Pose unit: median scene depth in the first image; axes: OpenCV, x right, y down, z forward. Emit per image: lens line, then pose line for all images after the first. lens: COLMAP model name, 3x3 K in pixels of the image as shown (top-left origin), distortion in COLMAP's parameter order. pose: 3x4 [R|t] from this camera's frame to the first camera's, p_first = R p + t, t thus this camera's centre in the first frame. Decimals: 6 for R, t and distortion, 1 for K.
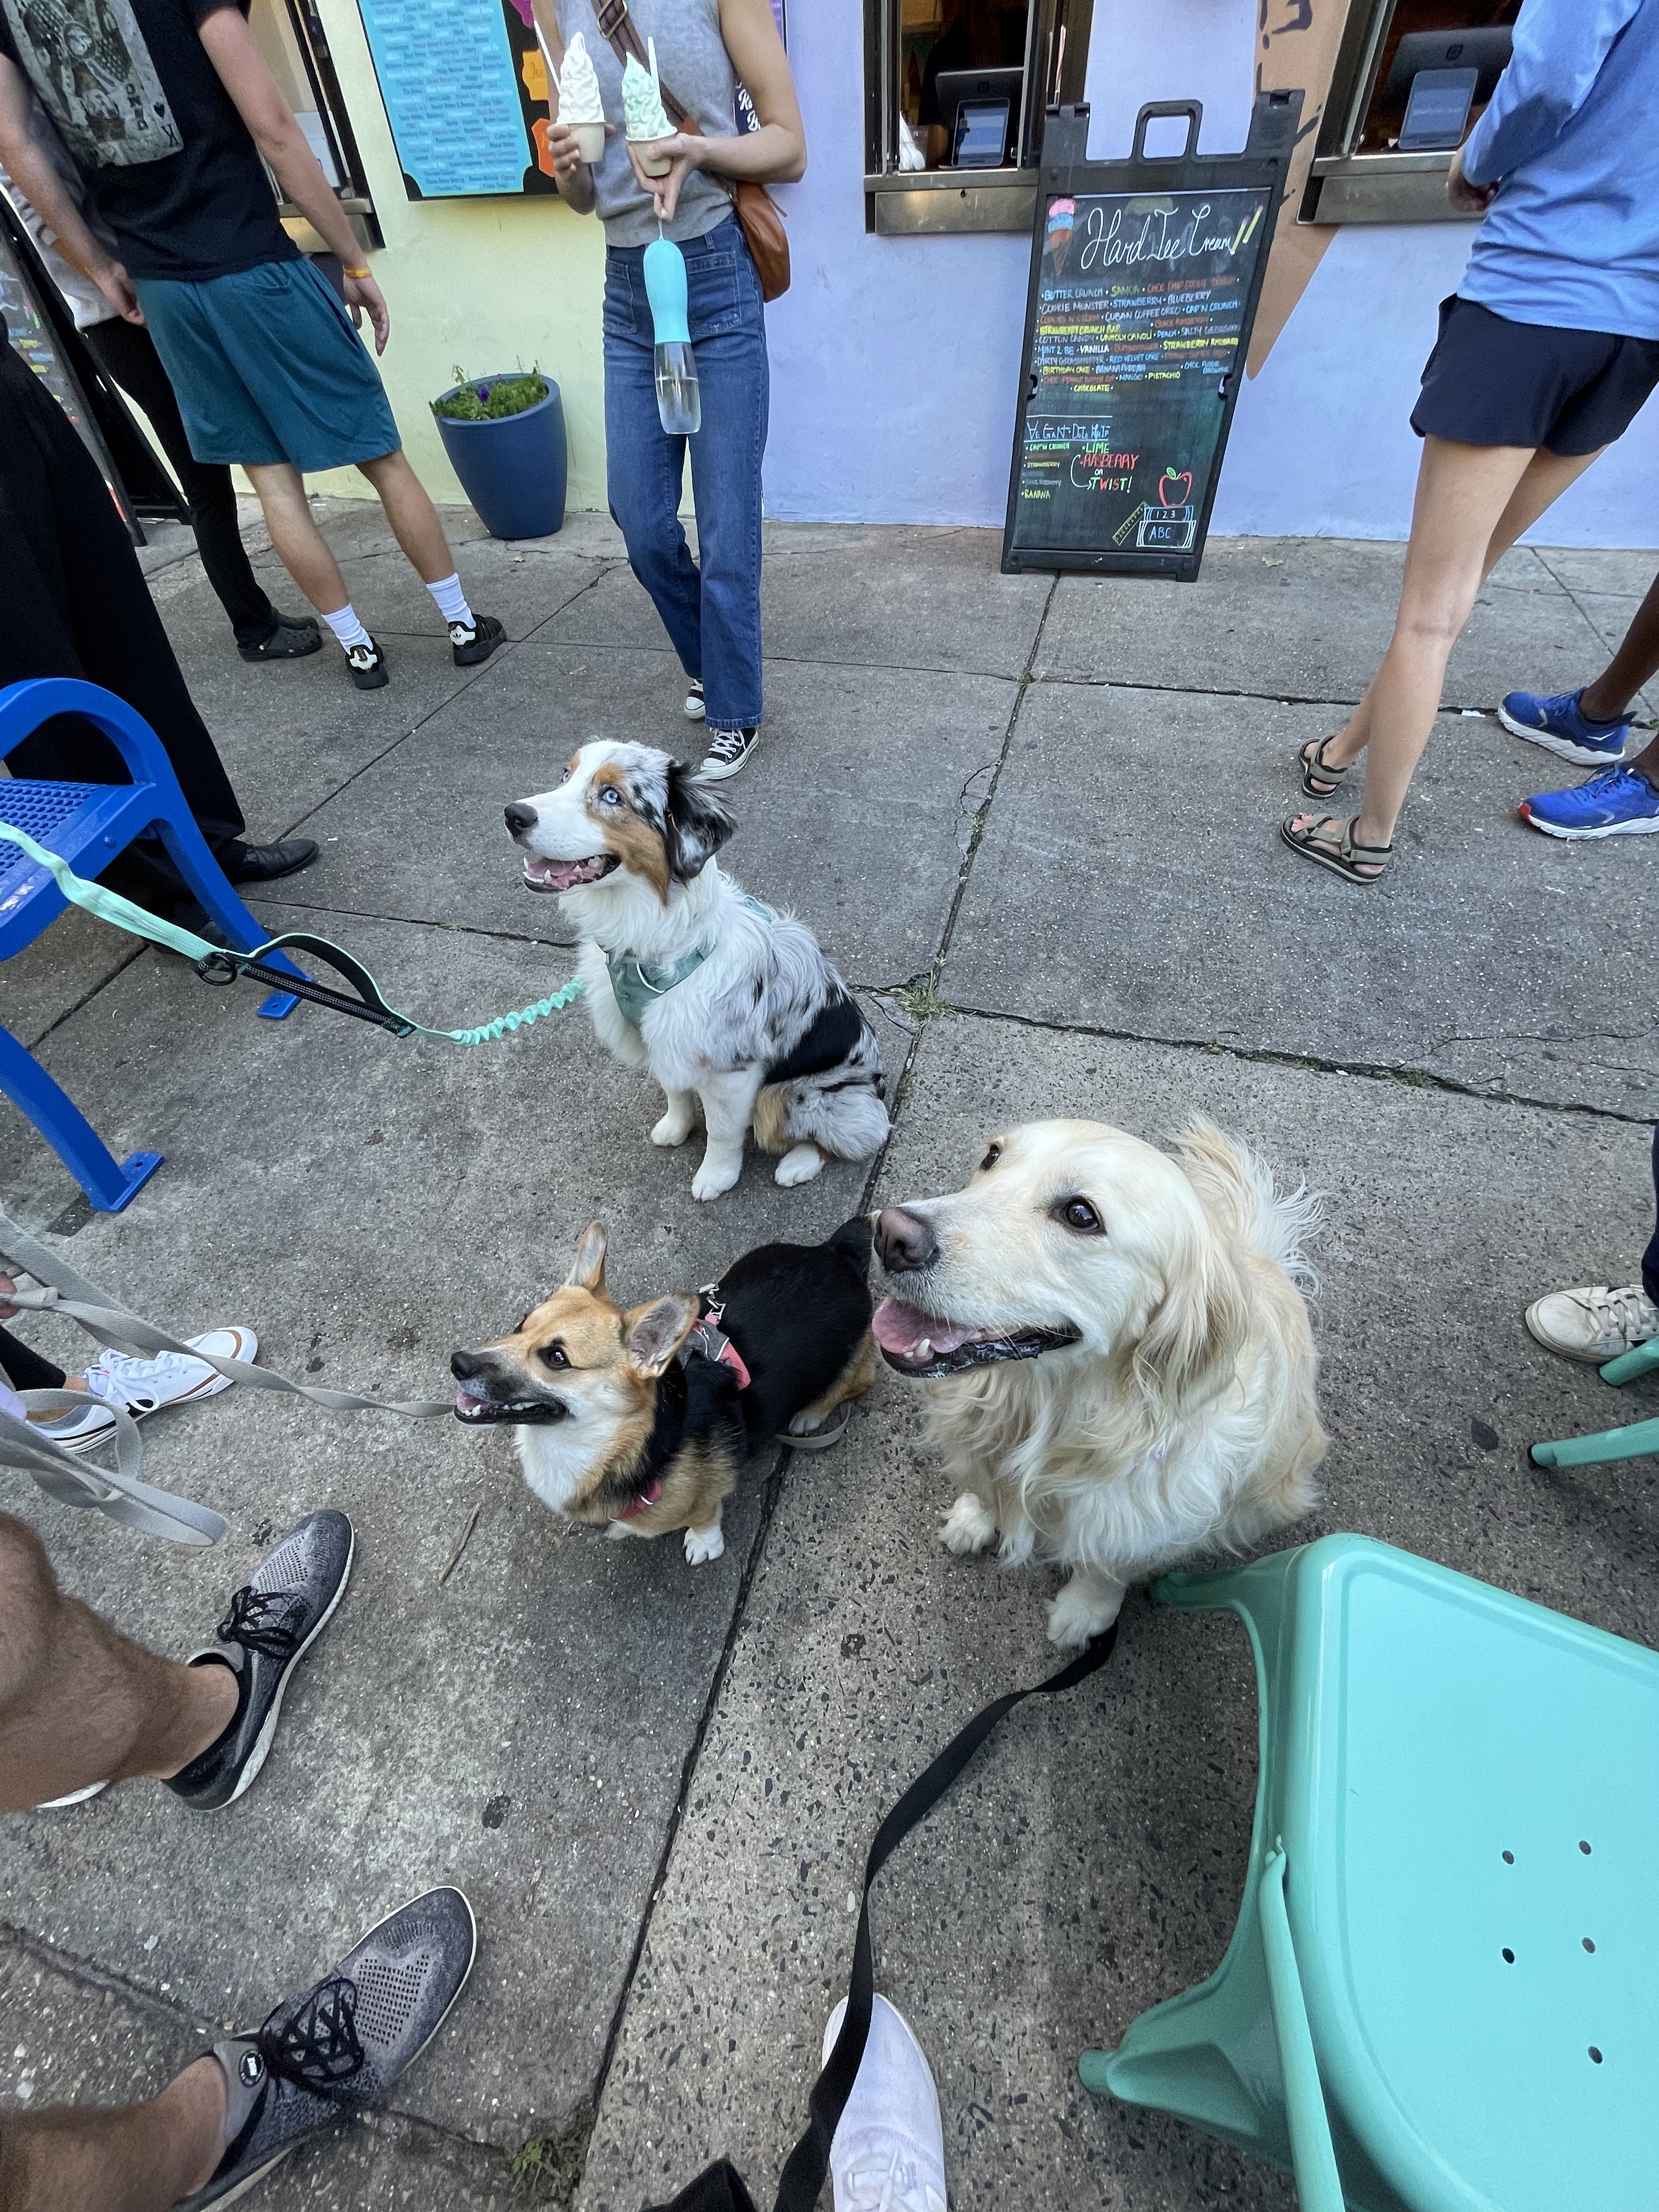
lens RADIAL K [[869.1, 0, 845.1], [0, 869.1, 1091.9], [0, 0, 1]] dist [-0.000543, -0.001334]
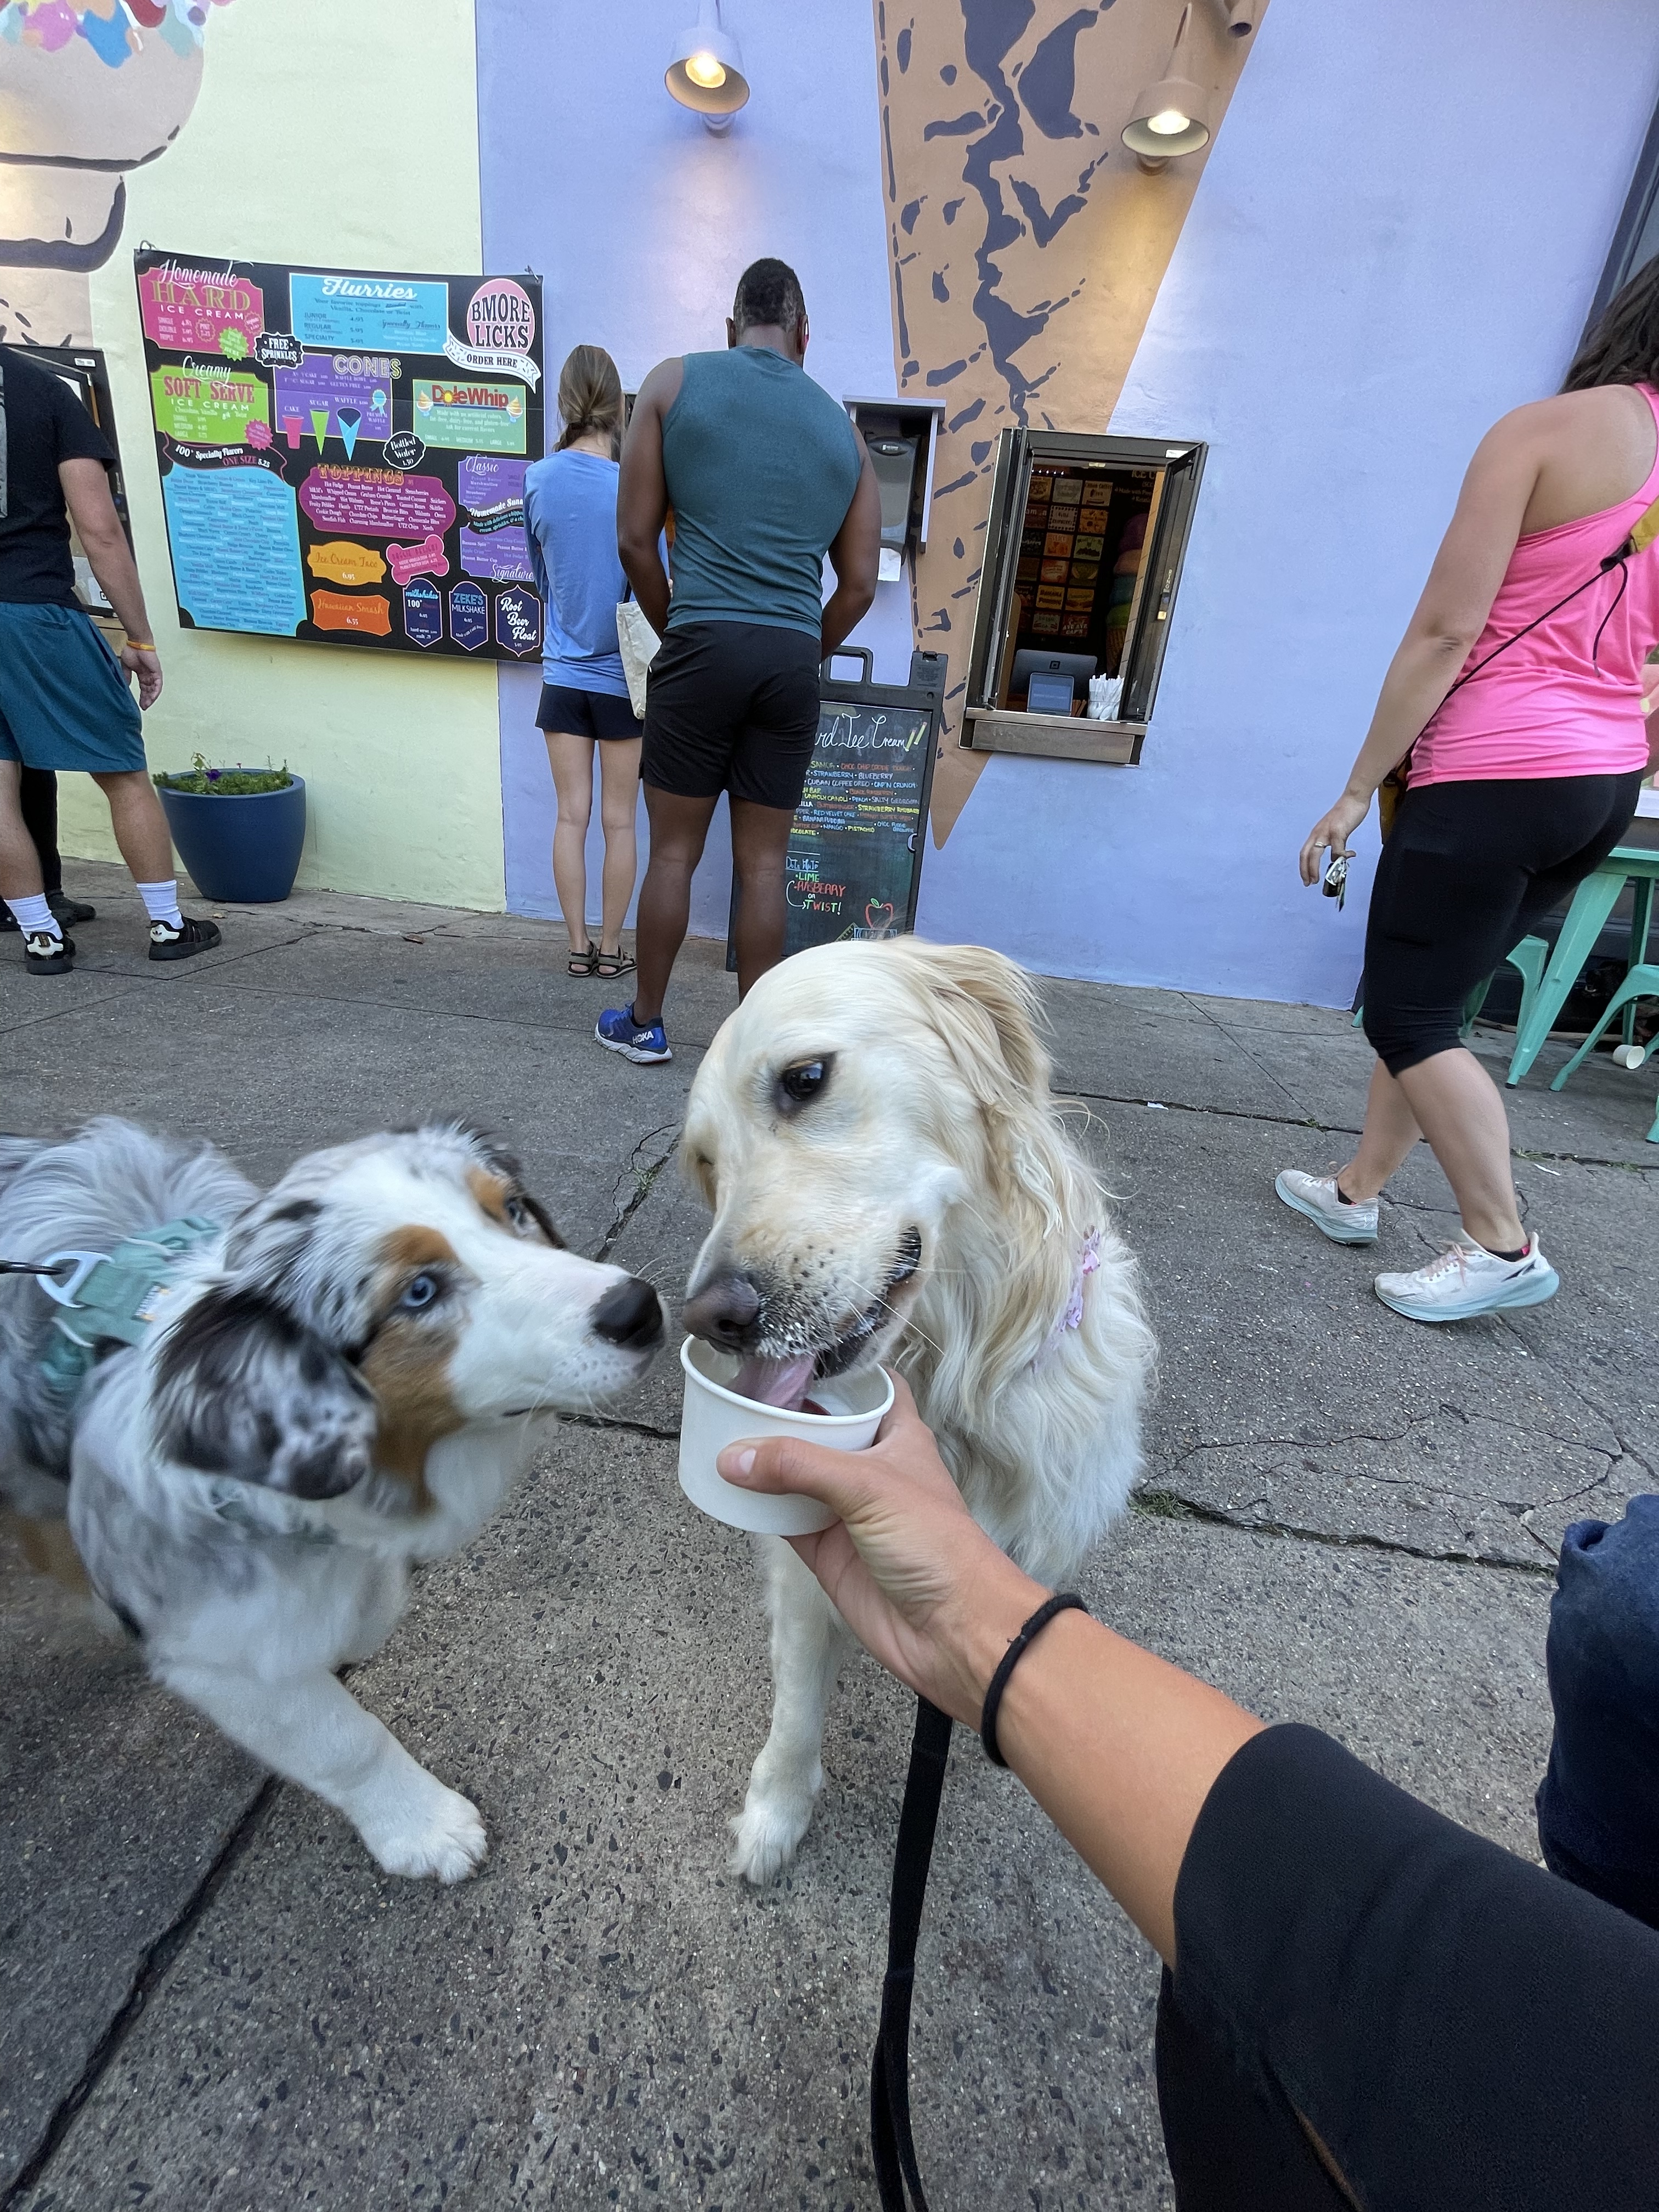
lens RADIAL K [[869.1, 0, 828.6], [0, 869.1, 1110.6], [0, 0, 1]] dist [-0.000543, -0.001334]
pose [[0.977486, 0.057831, 0.202919, 0.203527], [0.032434, 0.909094, -0.415326, -0.022109], [-0.208491, 0.412557, 0.886751, 0.257794]]
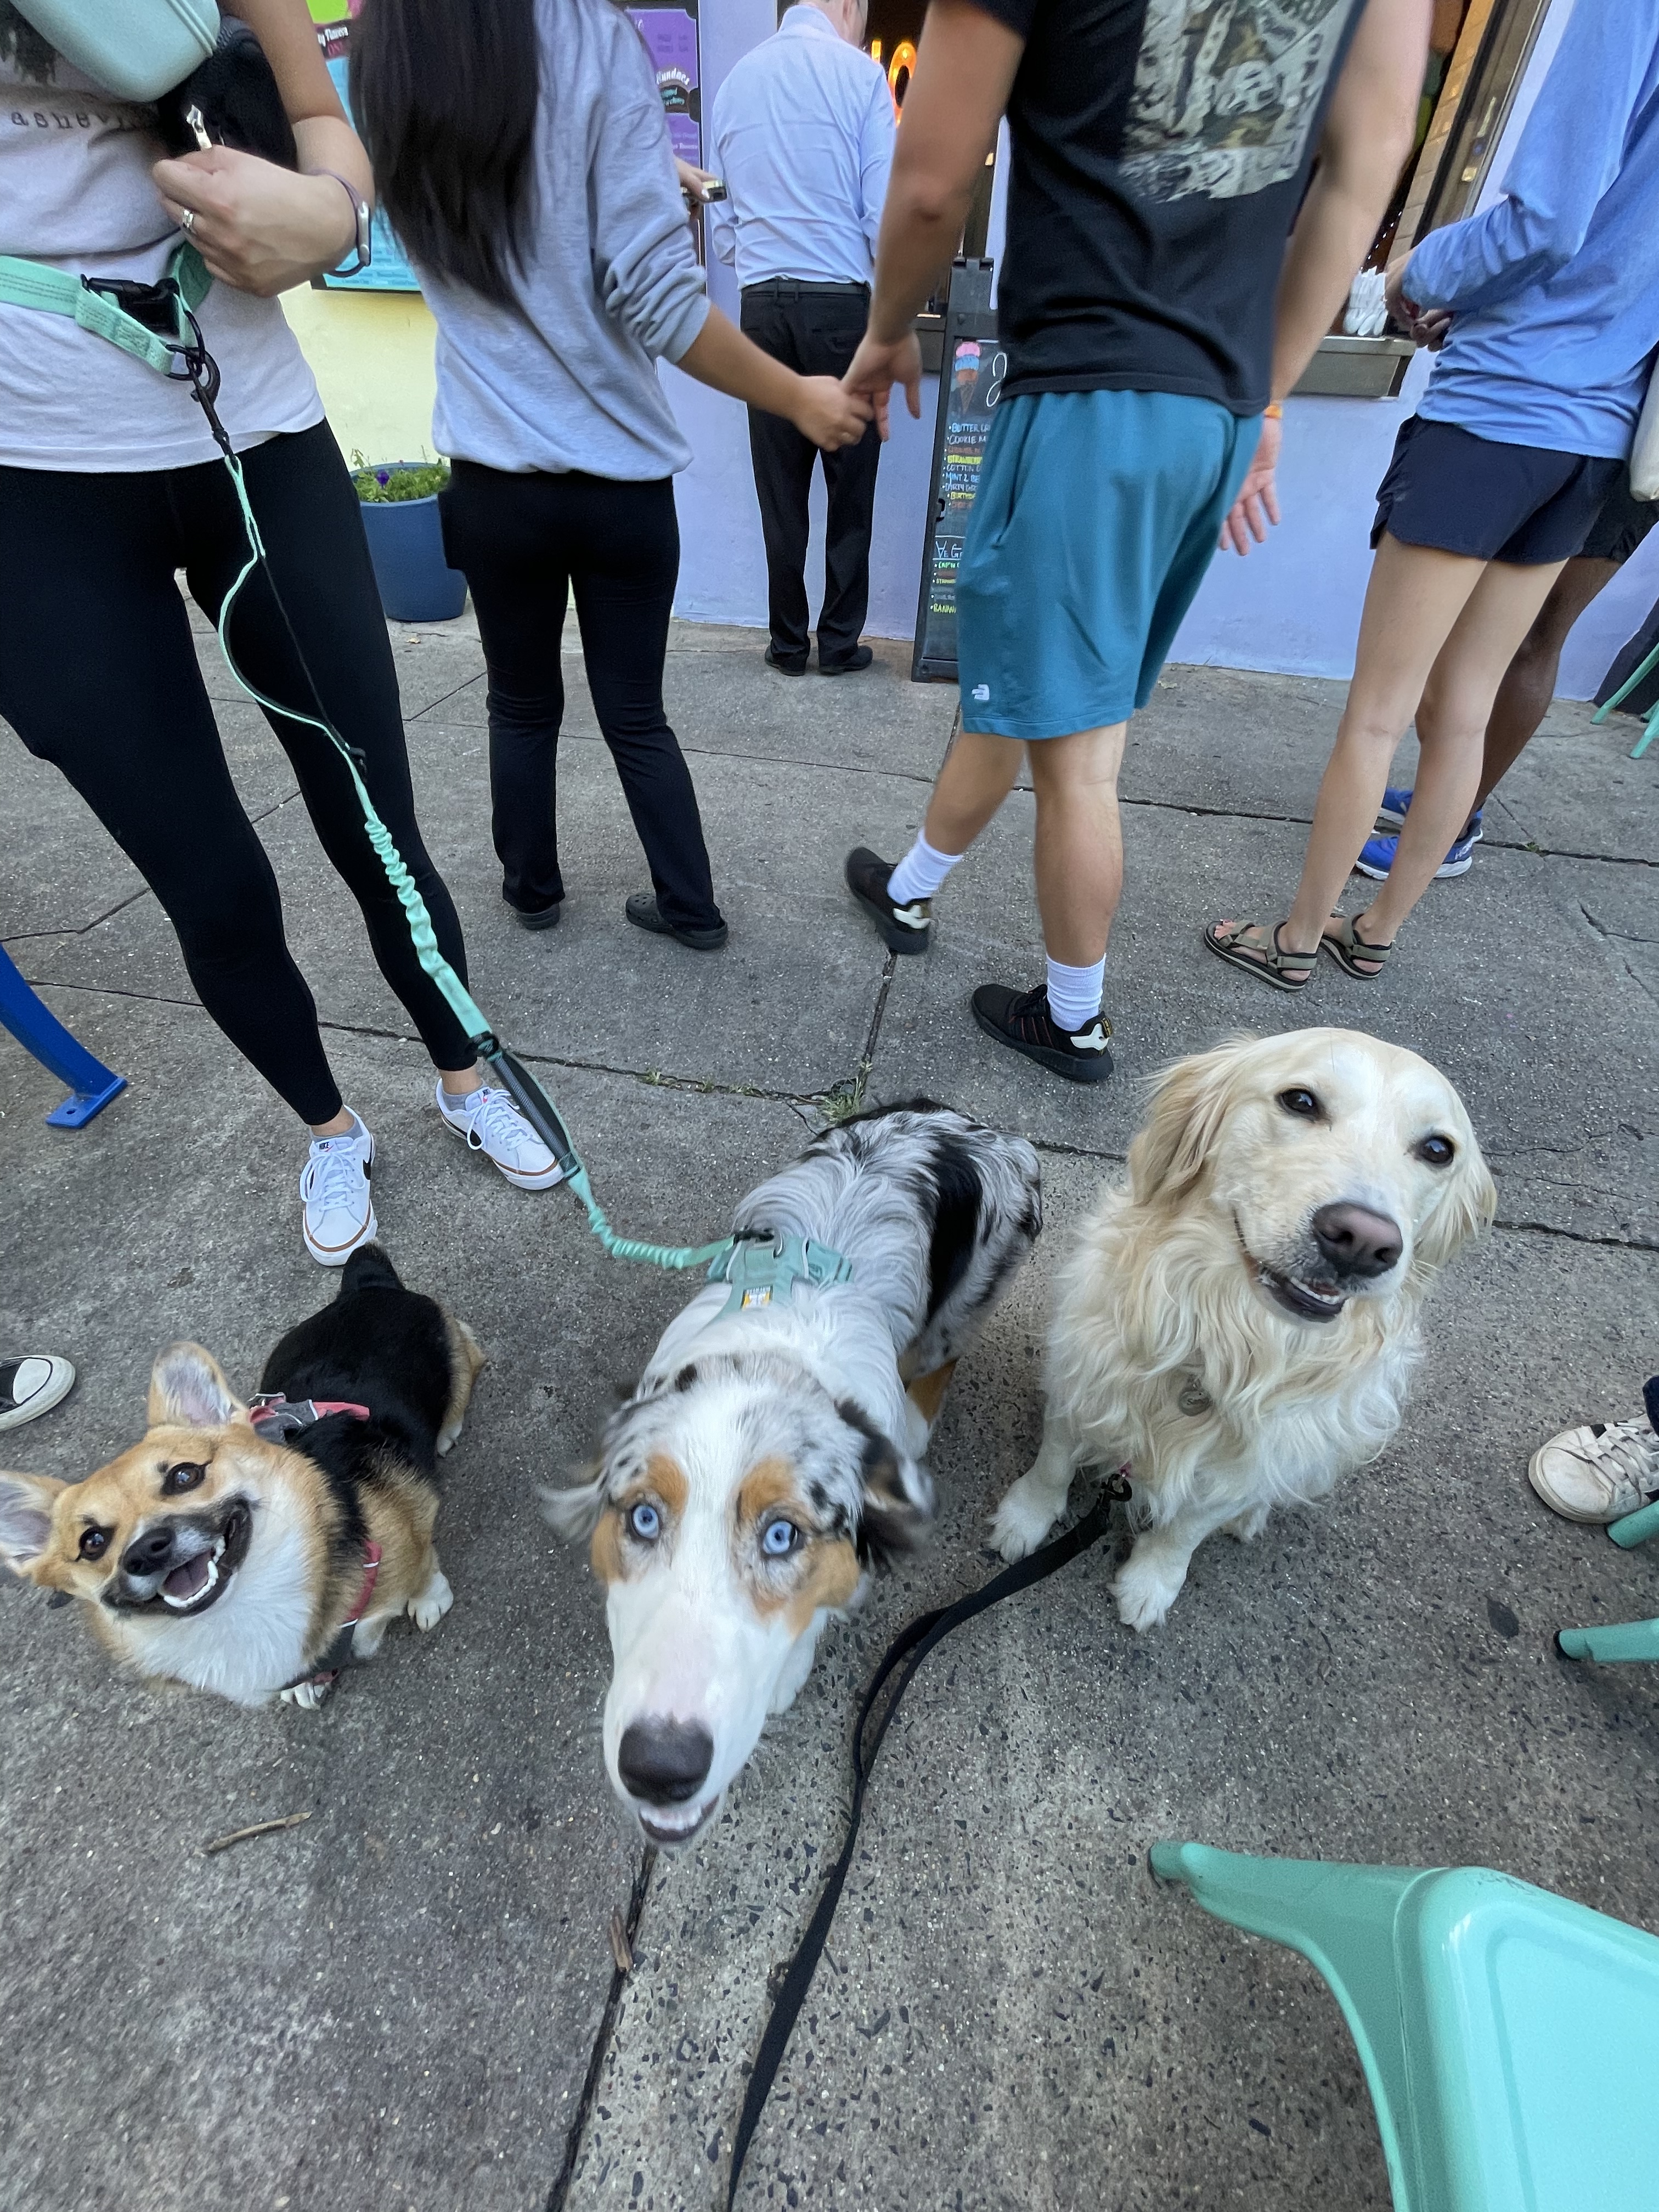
lens RADIAL K [[869.1, 0, 837.6], [0, 869.1, 1098.1], [0, 0, 1]] dist [-0.000543, -0.001334]
pose [[0.994555, 0.005745, 0.104058, -0.016846], [0.004484, 0.995195, -0.097808, -0.031204], [-0.104120, 0.097742, 0.989750, 0.112868]]
